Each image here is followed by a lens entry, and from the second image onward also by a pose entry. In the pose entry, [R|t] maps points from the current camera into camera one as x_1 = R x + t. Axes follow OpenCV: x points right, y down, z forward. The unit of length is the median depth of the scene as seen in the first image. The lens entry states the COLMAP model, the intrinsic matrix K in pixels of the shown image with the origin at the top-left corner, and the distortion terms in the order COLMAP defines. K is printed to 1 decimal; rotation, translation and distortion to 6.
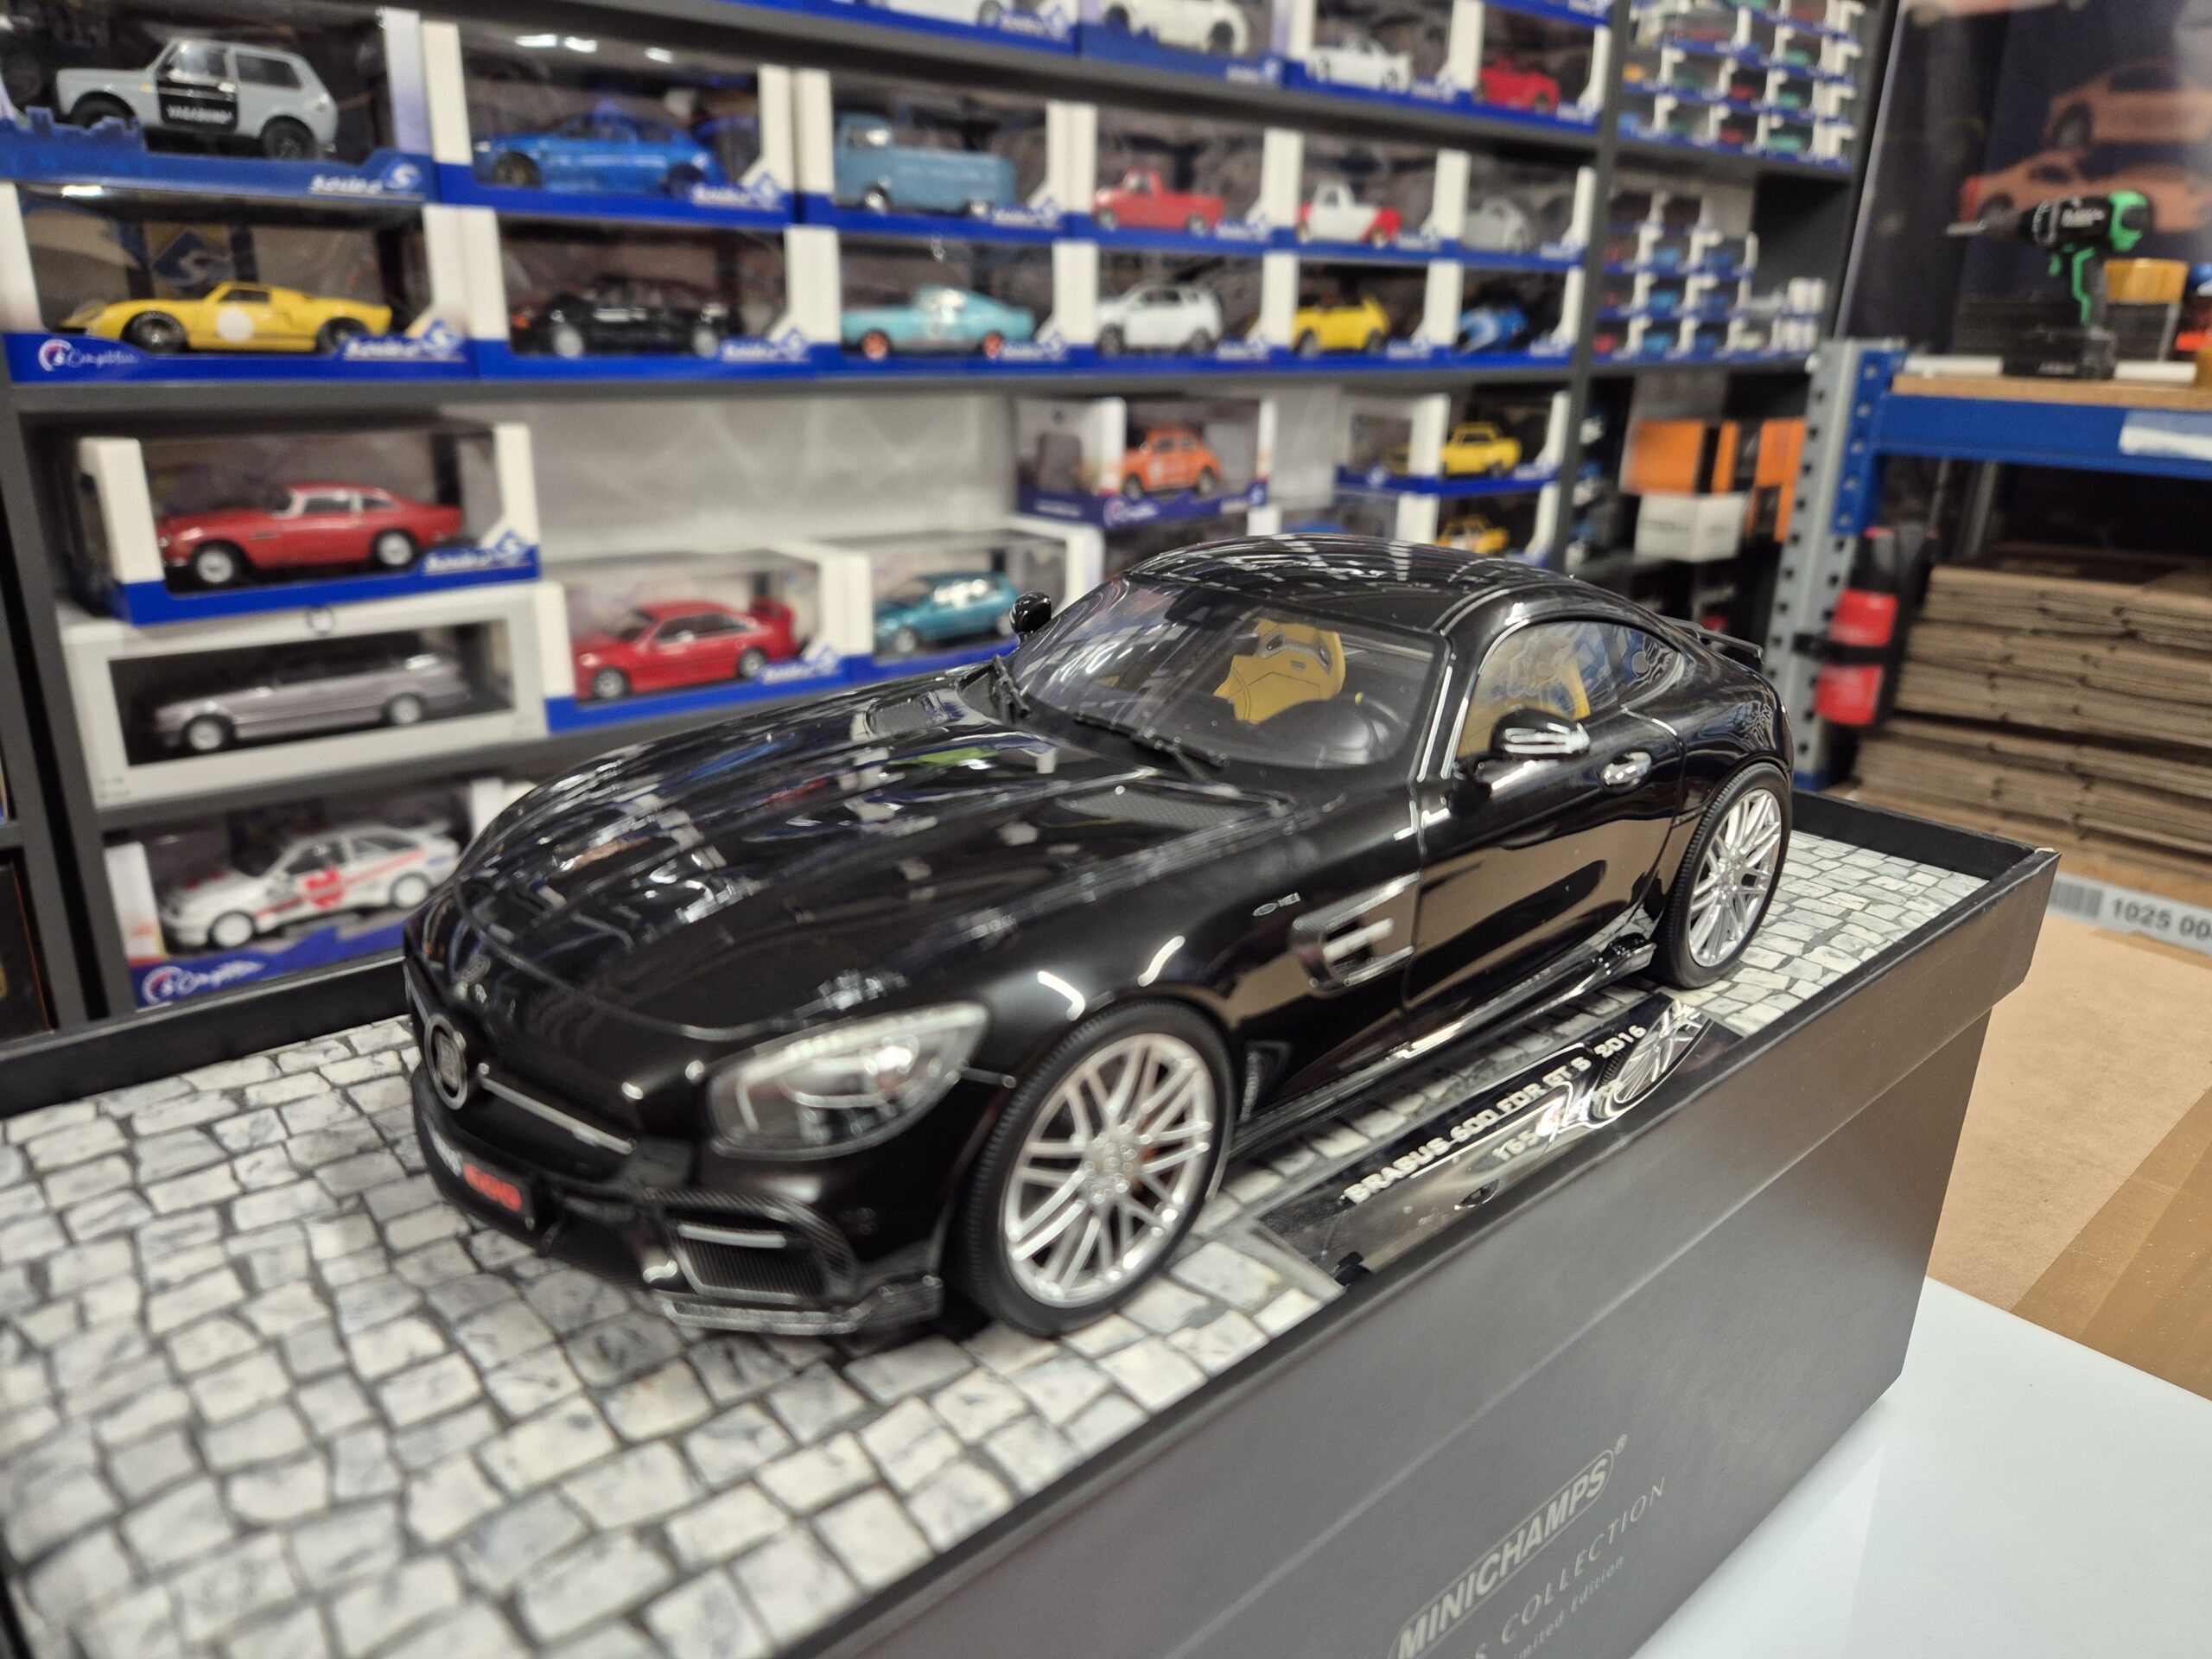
lens RADIAL K [[1490.5, 0, 1100.0], [0, 1490.5, 843.0], [0, 0, 1]] dist [0.035520, -0.036493]
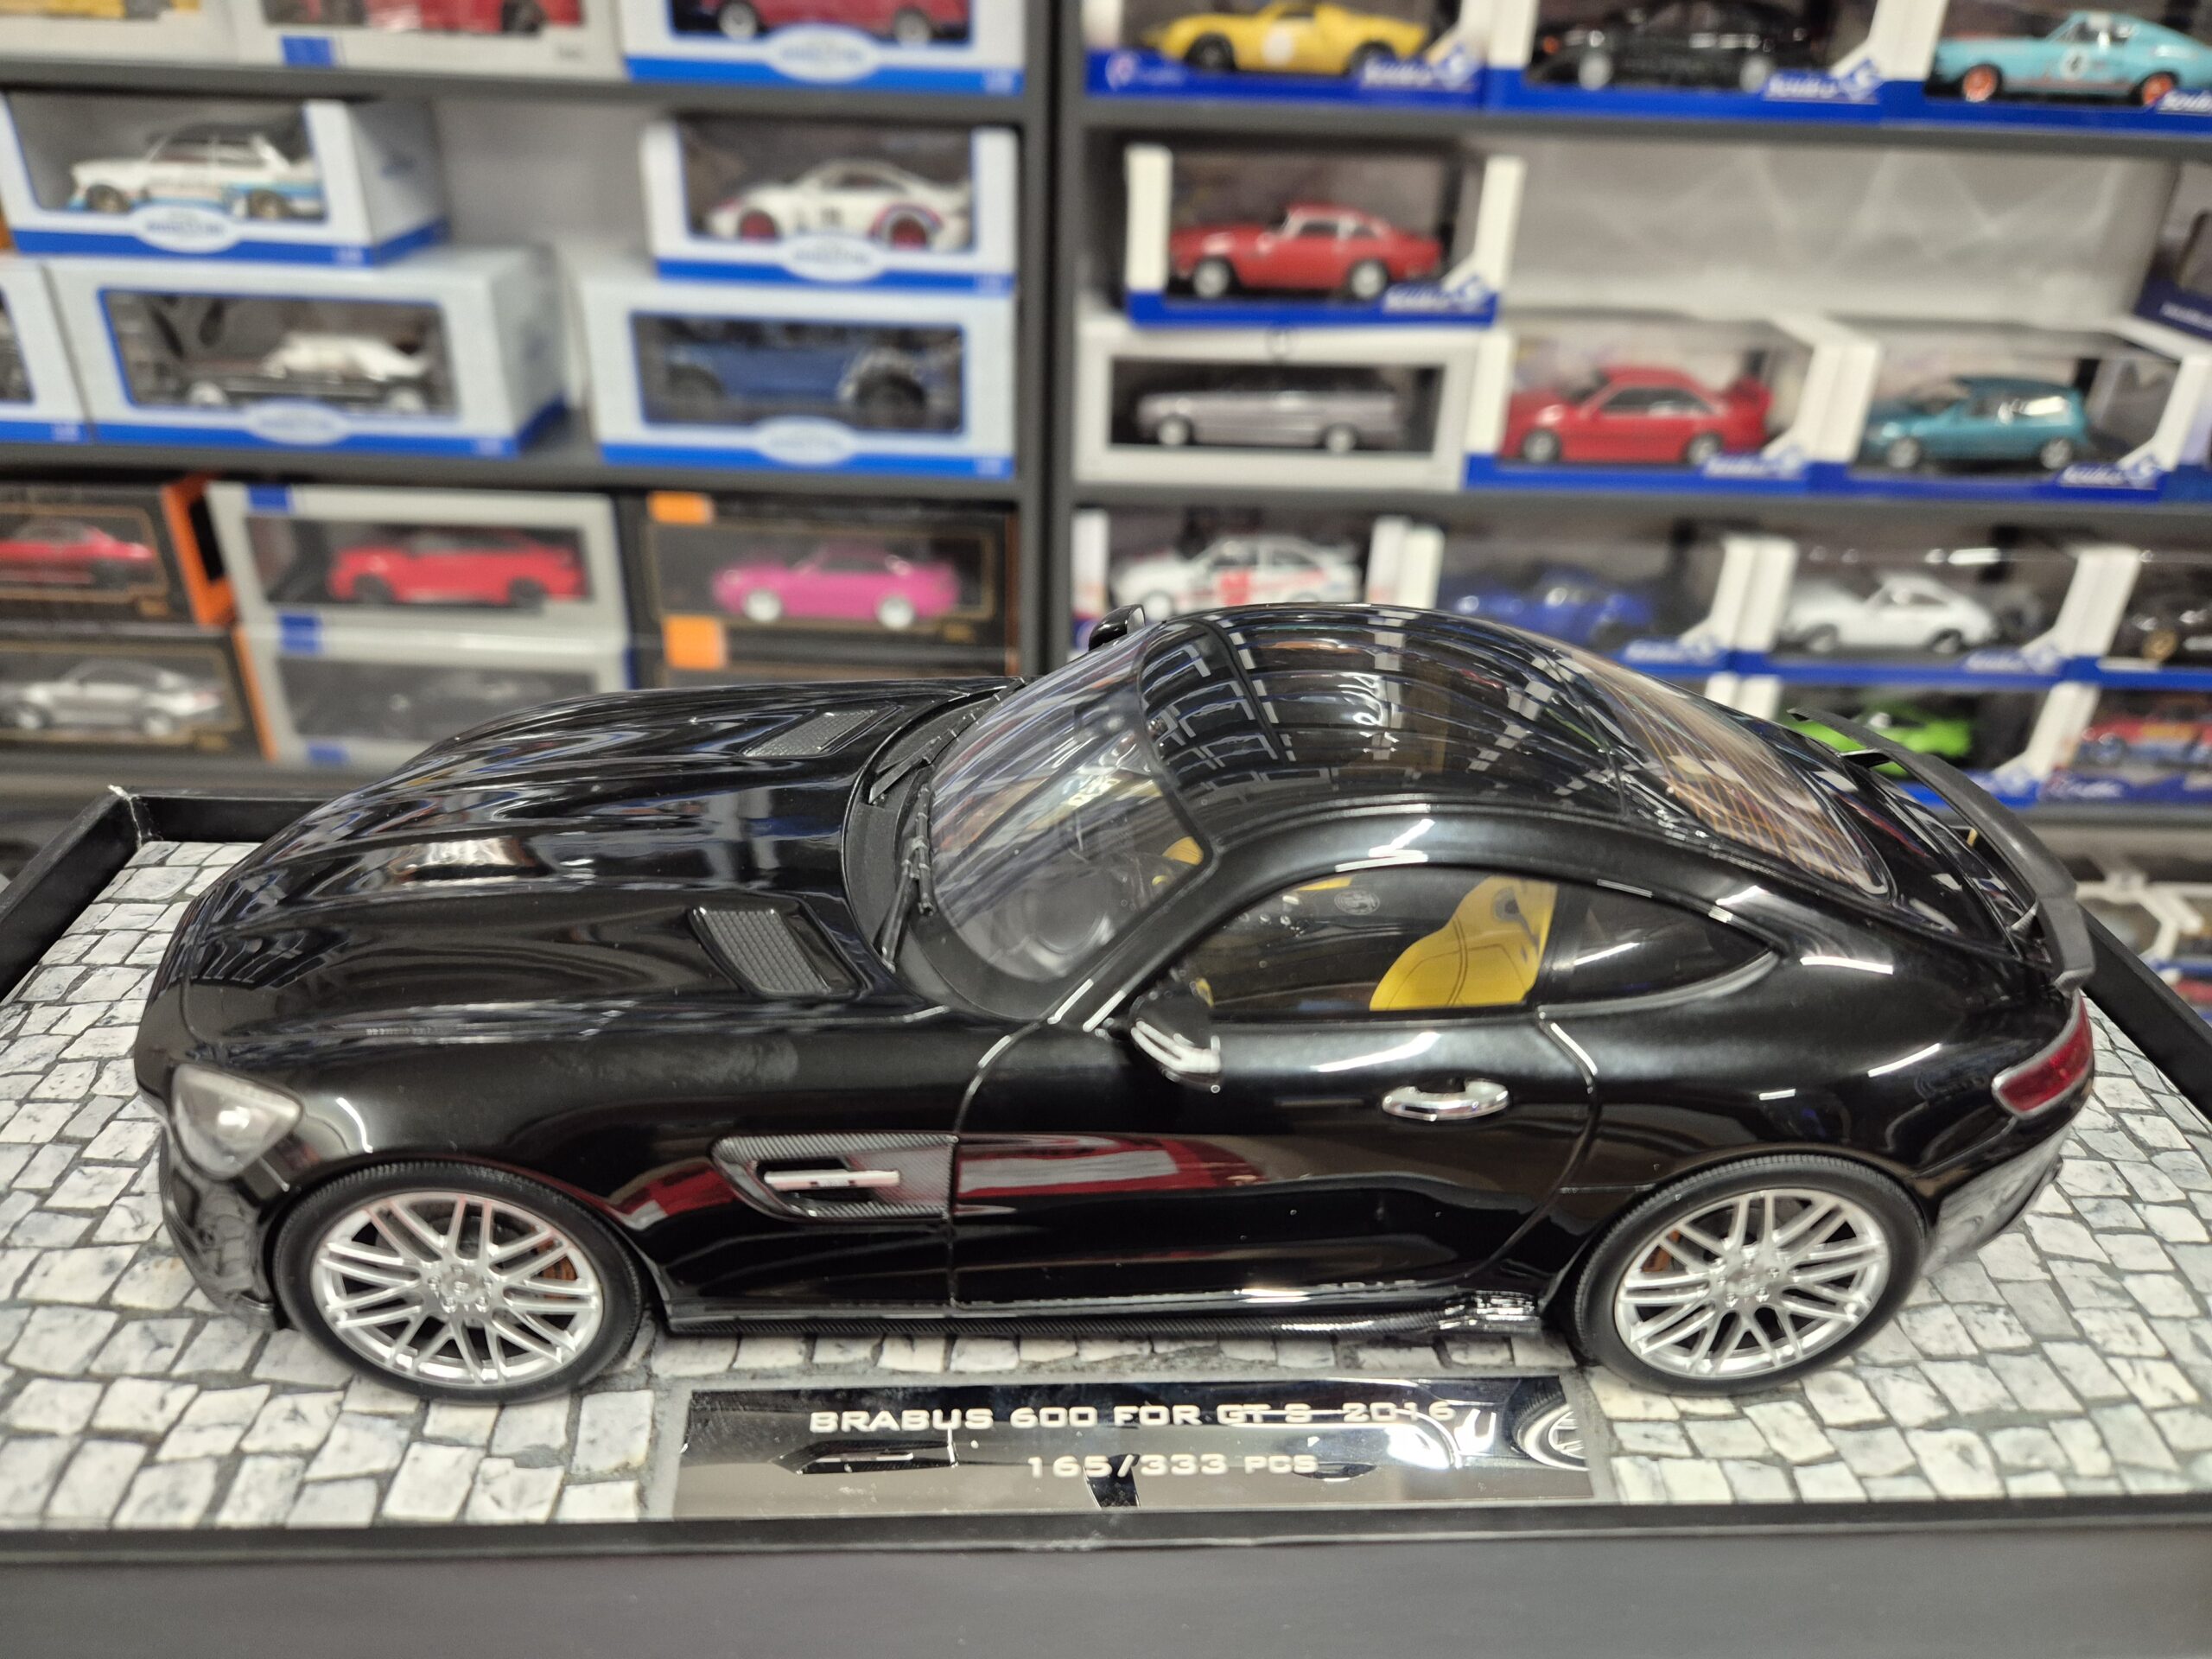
lens RADIAL K [[1508.5, 0, 1106.3], [0, 1508.5, 819.0], [0, 0, 1]] dist [0.040400, -0.046740]
pose [[0.763219, 0.323398, -0.559384, 0.085188], [-0.230034, 0.945006, 0.232482, -0.044208], [0.603805, -0.048758, 0.795639, 0.047928]]
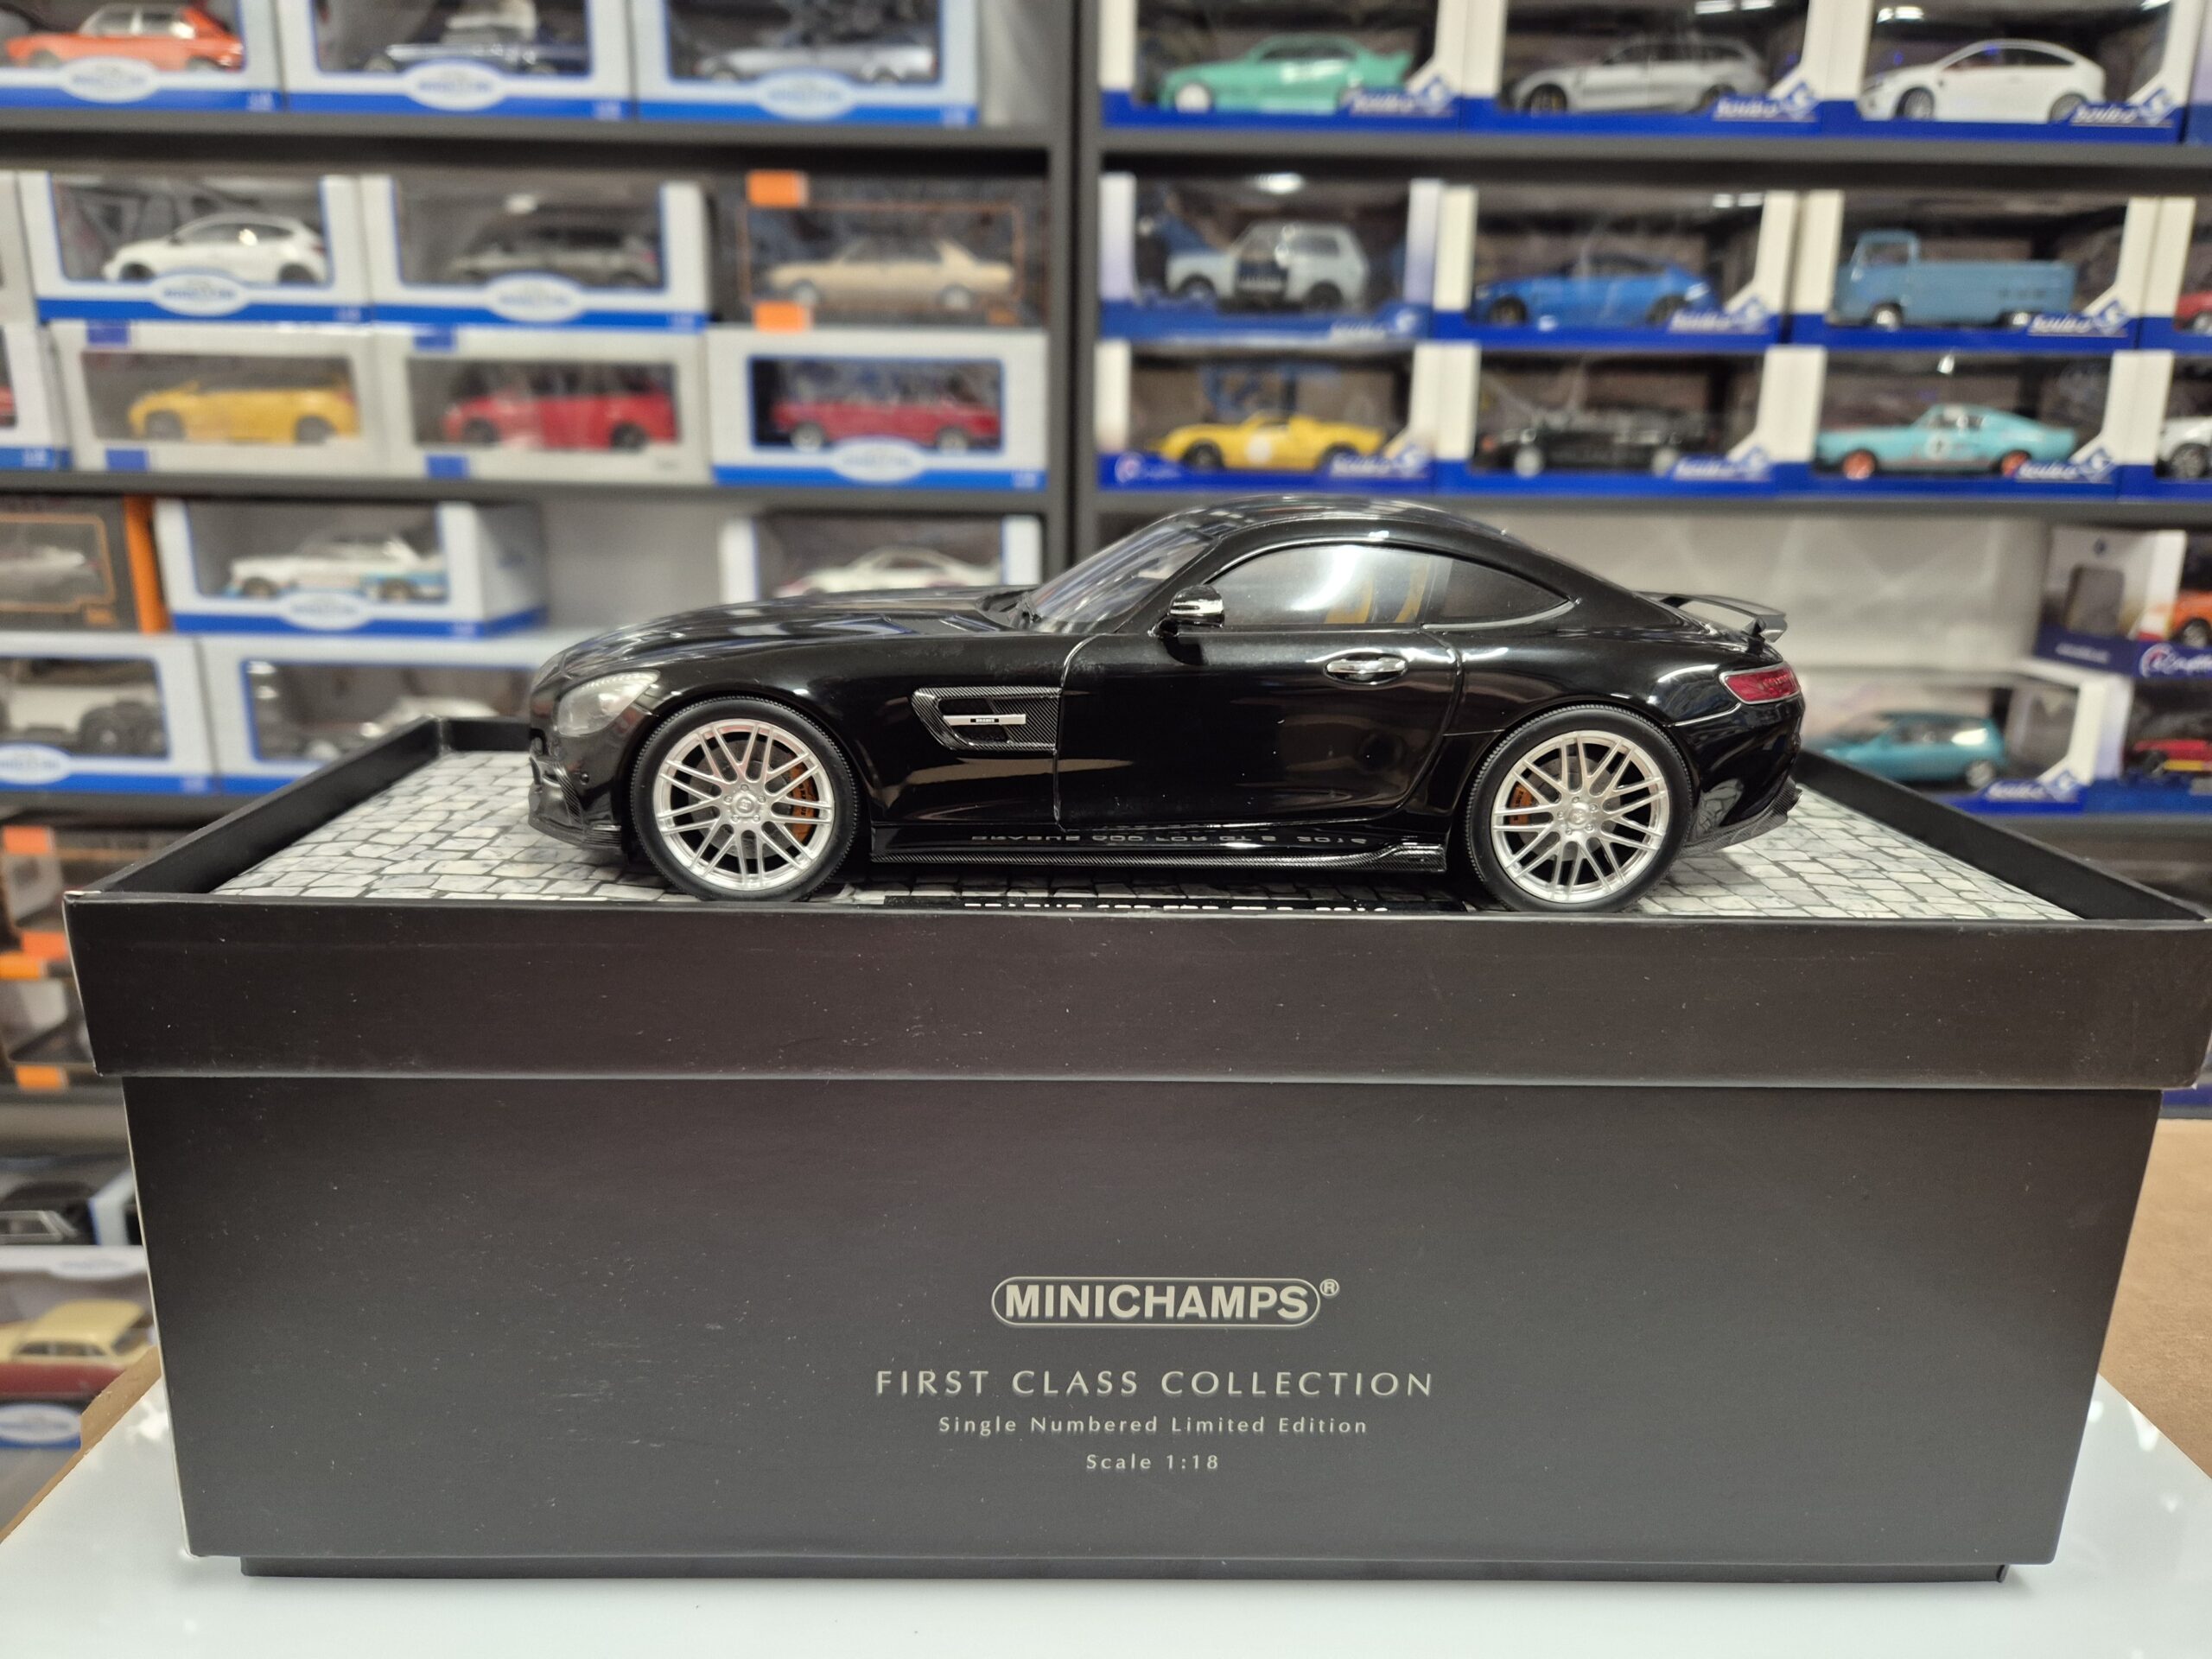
lens RADIAL K [[1490.5, 0, 1100.0], [0, 1490.5, 843.0], [0, 0, 1]] dist [0.035520, -0.036493]
pose [[0.759683, 0.156368, -0.631213, 0.135407], [-0.213498, 0.976829, -0.014965, 0.020459], [0.614247, 0.146131, 0.775465, 0.001281]]
